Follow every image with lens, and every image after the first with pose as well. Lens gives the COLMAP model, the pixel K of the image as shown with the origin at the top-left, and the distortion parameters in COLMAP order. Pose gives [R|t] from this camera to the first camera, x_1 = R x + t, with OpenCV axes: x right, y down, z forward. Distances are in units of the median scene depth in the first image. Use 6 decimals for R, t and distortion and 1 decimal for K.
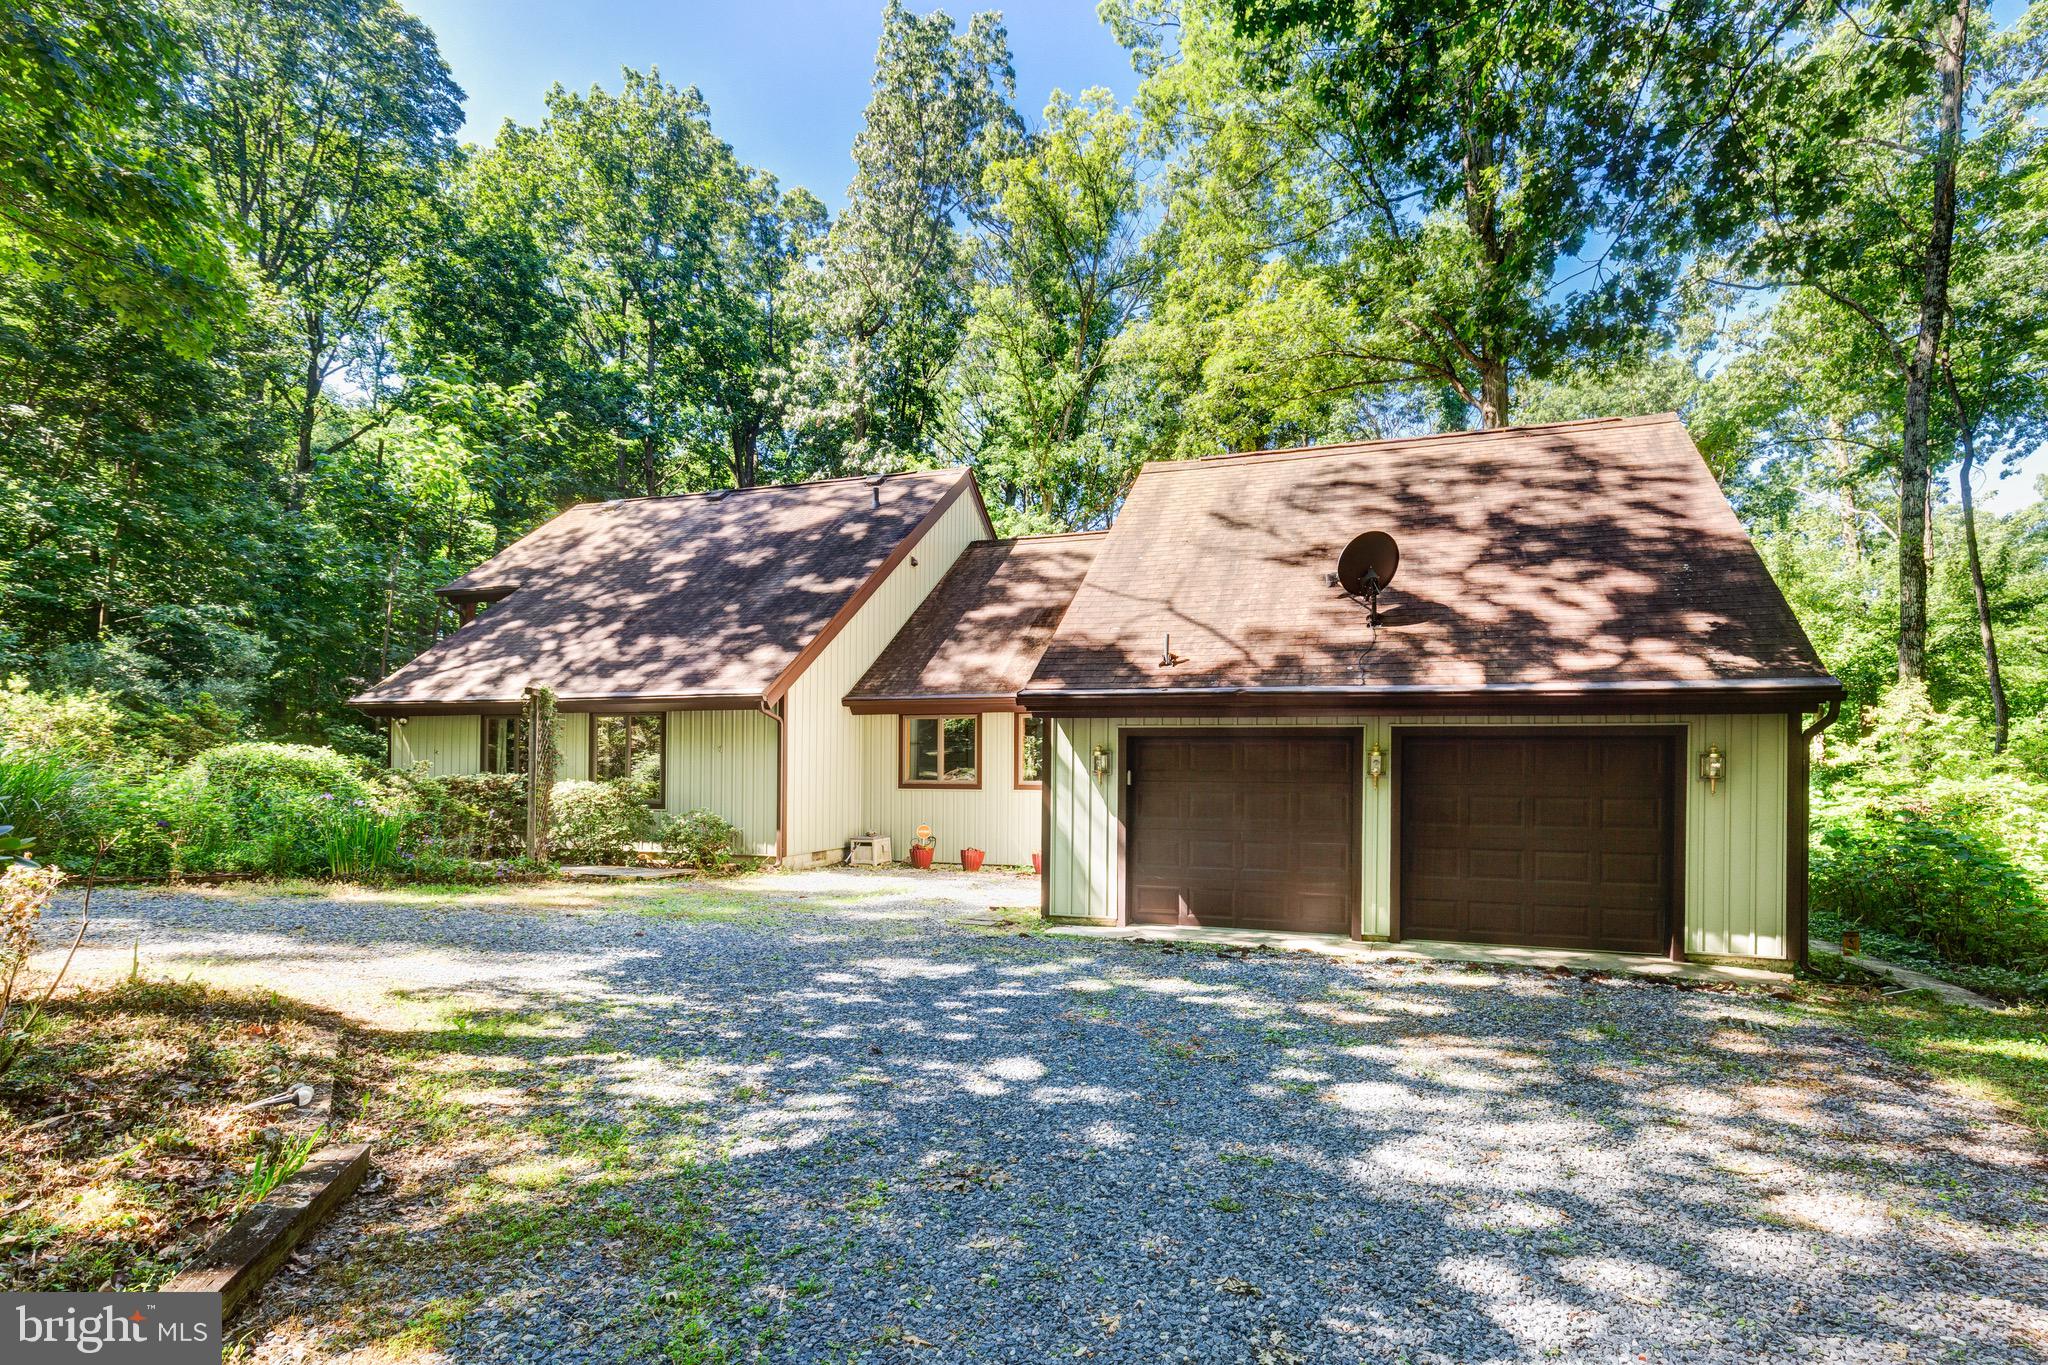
lens RADIAL K [[923.9, 0, 1024.0], [0, 923.9, 689.2], [0, 0, 1]] dist [0.001826, -0.000259]
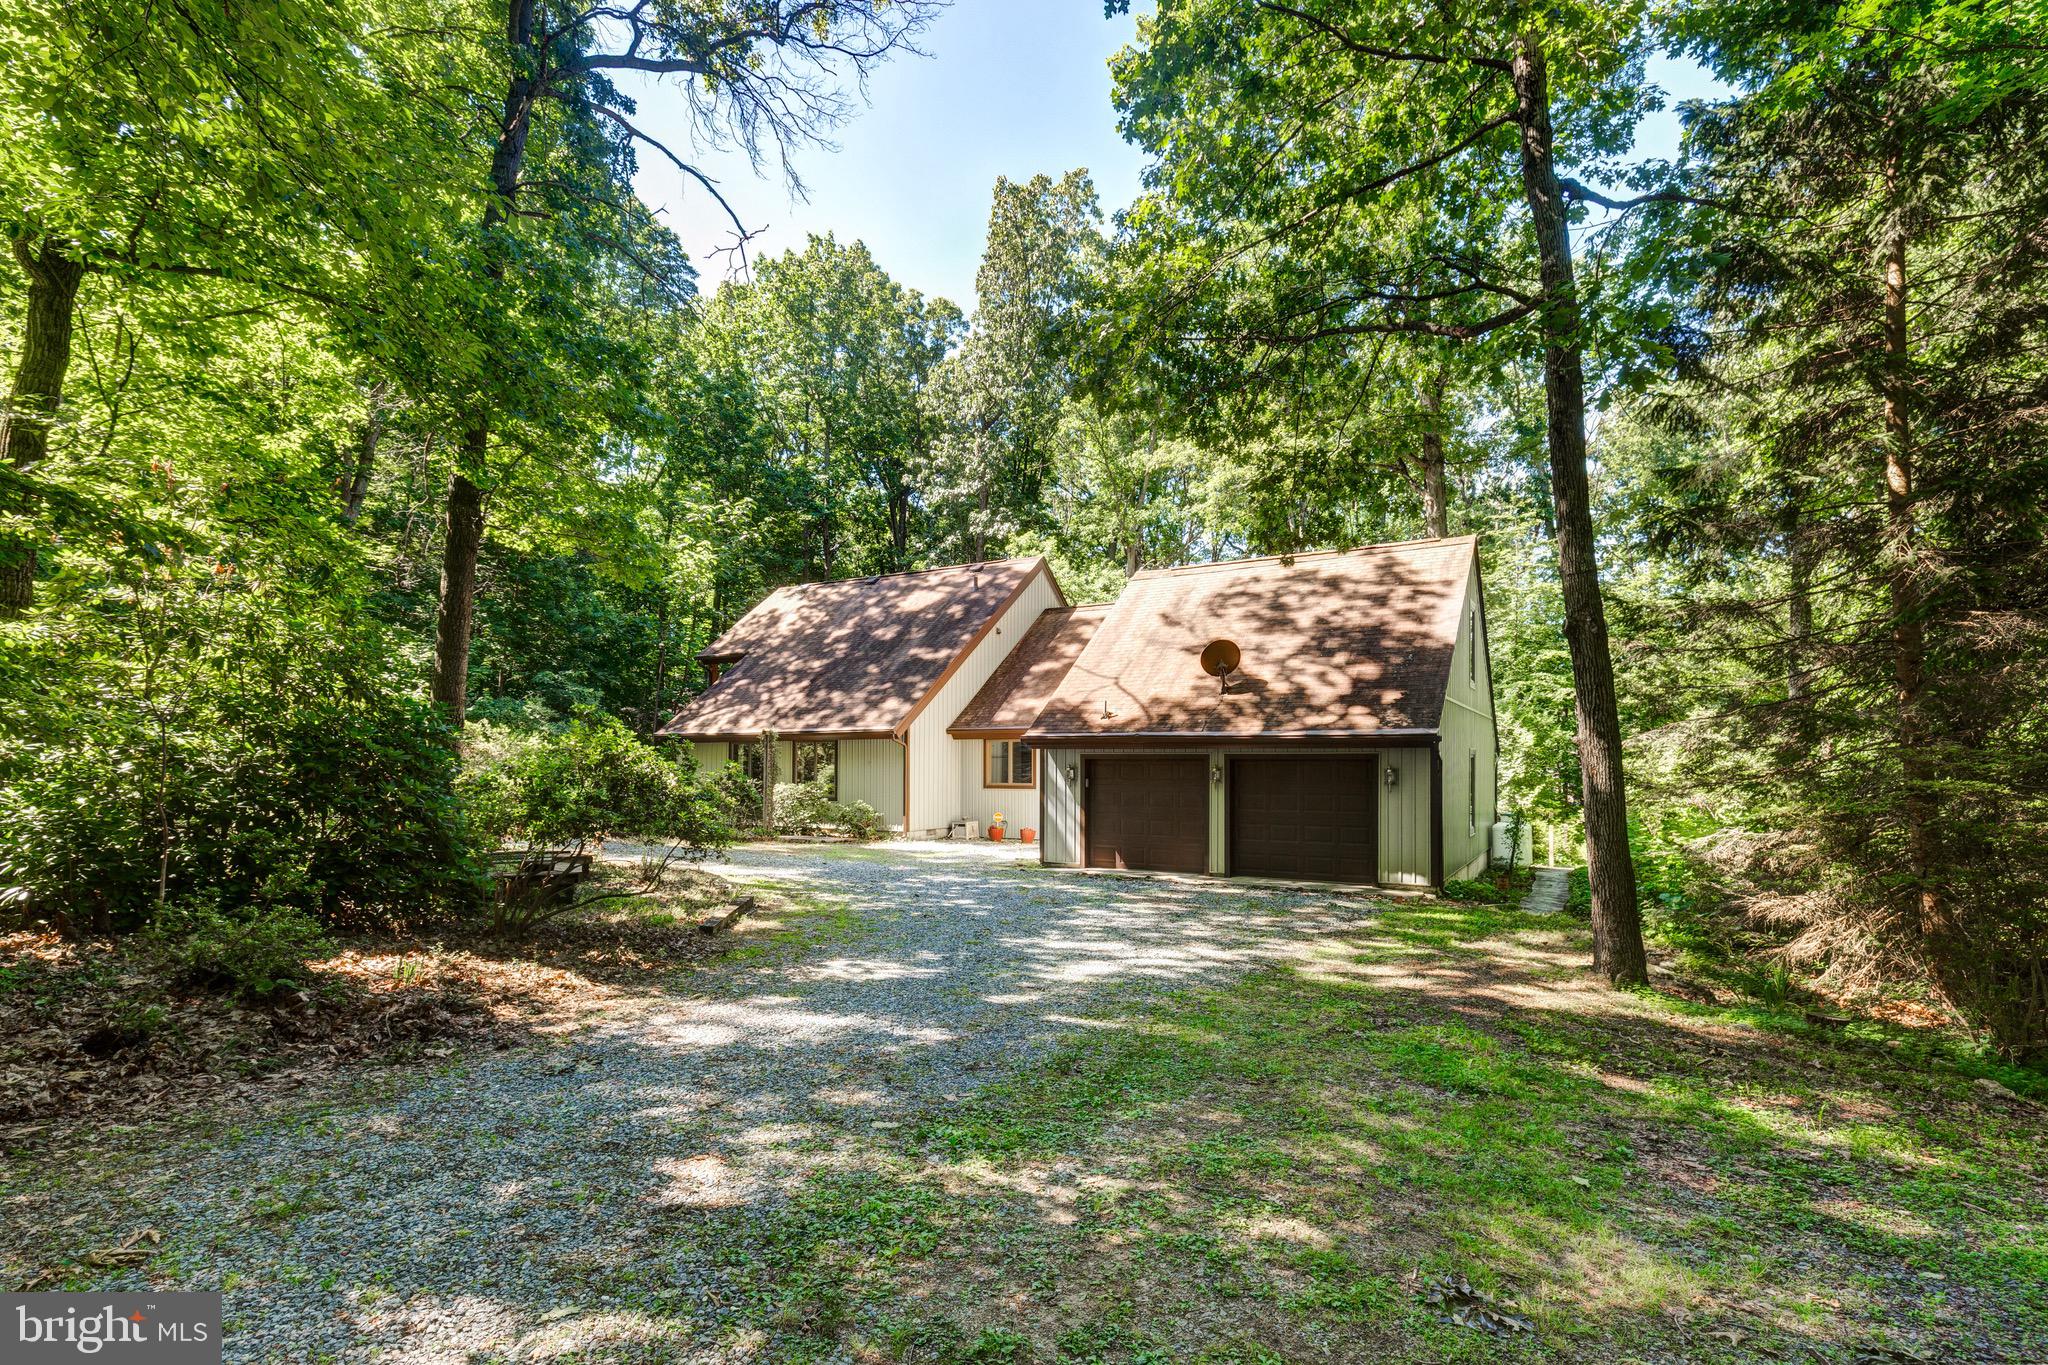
lens RADIAL K [[923.9, 0, 1024.0], [0, 923.9, 689.2], [0, 0, 1]] dist [0.001826, -0.000259]
pose [[0.983418, -0.016849, -0.180566, 0.207745], [0.017442, 0.999846, 0.001695, -0.056748], [0.180510, -0.004816, 0.983561, -0.475950]]
